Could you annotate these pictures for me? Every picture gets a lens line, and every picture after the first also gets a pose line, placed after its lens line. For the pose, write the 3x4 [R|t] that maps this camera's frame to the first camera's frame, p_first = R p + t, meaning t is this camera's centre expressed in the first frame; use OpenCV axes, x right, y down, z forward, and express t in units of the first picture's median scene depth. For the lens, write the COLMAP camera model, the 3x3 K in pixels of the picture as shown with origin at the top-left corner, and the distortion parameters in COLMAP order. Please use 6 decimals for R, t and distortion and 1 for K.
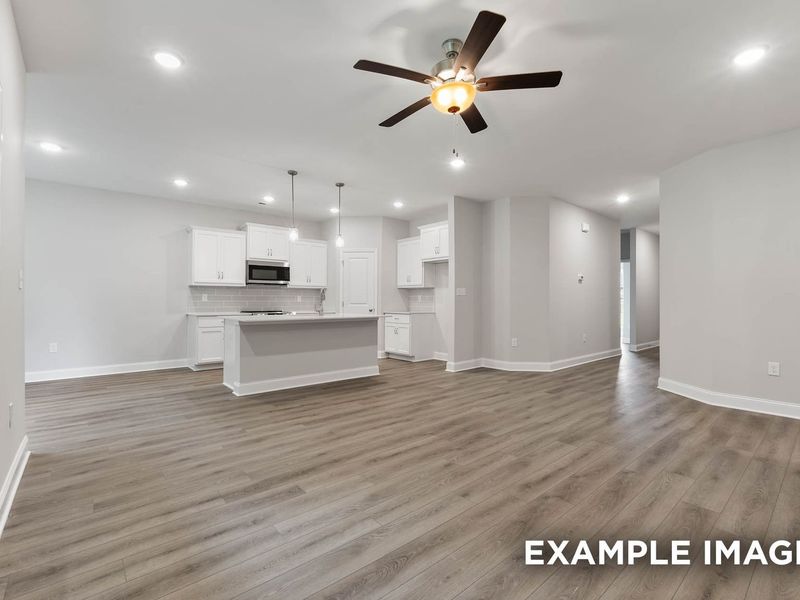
lens RADIAL K [[375.9, 0, 405.4], [0, 375.9, 299.9], [0, 0, 1]] dist [-0.003727, -0.000304]
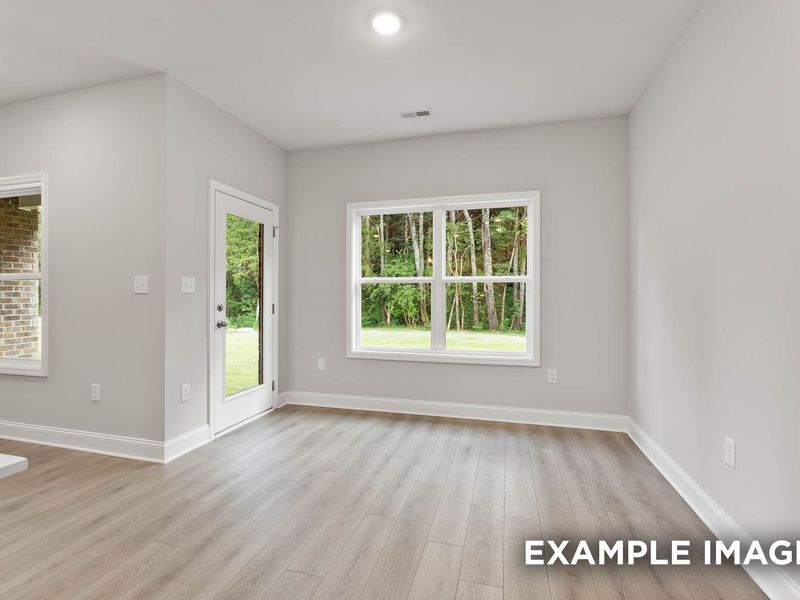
lens RADIAL K [[375.9, 0, 405.4], [0, 375.9, 299.9], [0, 0, 1]] dist [-0.003727, -0.000304]
pose [[-0.828461, 0.001232, -0.560046, -0.504598], [-0.002148, 0.999983, 0.005376, -0.009513], [0.560043, 0.005657, -0.828444, 1.107777]]
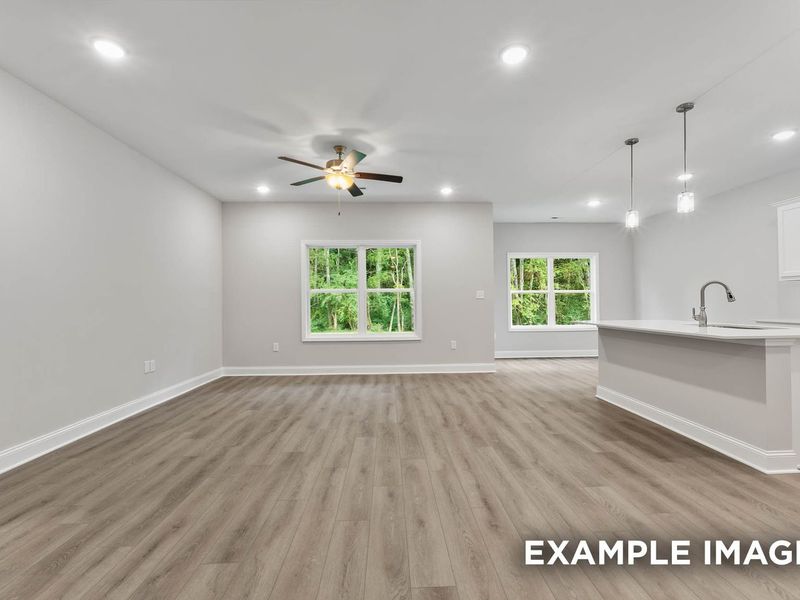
lens RADIAL K [[375.9, 0, 405.4], [0, 375.9, 299.9], [0, 0, 1]] dist [-0.003727, -0.000304]
pose [[-0.616001, -0.005229, -0.787728, 0.562338], [0.007972, 0.999885, -0.012872, 0.002430], [0.787705, -0.014209, -0.615889, 1.011455]]
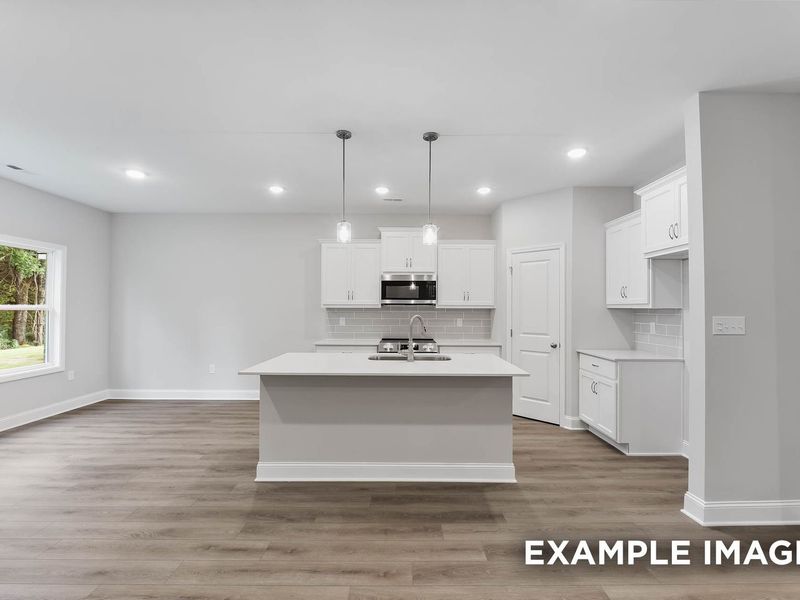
lens RADIAL K [[375.9, 0, 405.4], [0, 375.9, 299.9], [0, 0, 1]] dist [-0.003727, -0.000304]
pose [[0.759310, -0.013303, -0.650593, 0.167837], [-0.002075, 0.999736, -0.022863, -0.044158], [0.650726, 0.018710, 0.759082, 0.542431]]
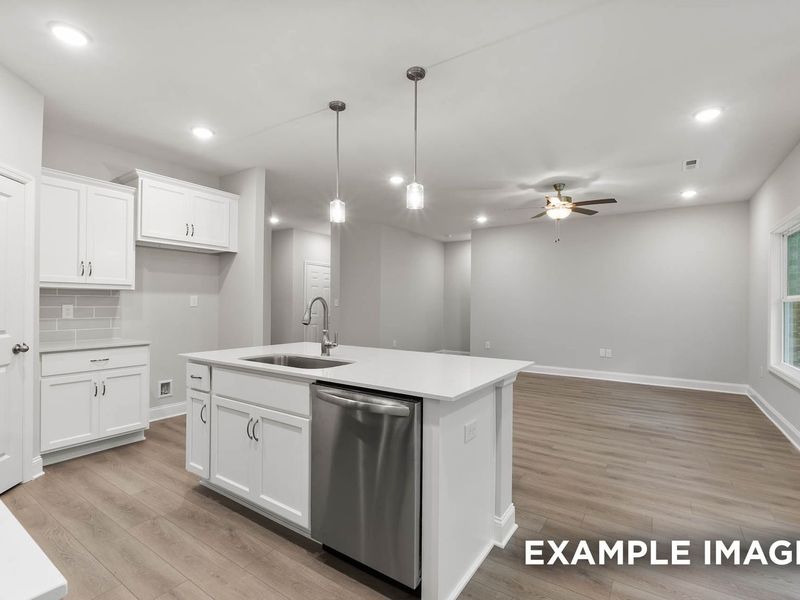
lens RADIAL K [[388.1, 0, 400.0], [0, 388.1, 300.0], [0, 0, 1]] dist [-0.004328, -0.000502]
pose [[-0.257701, 0.003140, 0.966220, -0.734584], [-0.008750, 0.999946, -0.005584, -0.027191], [-0.966185, -0.009893, -0.257660, 1.054083]]
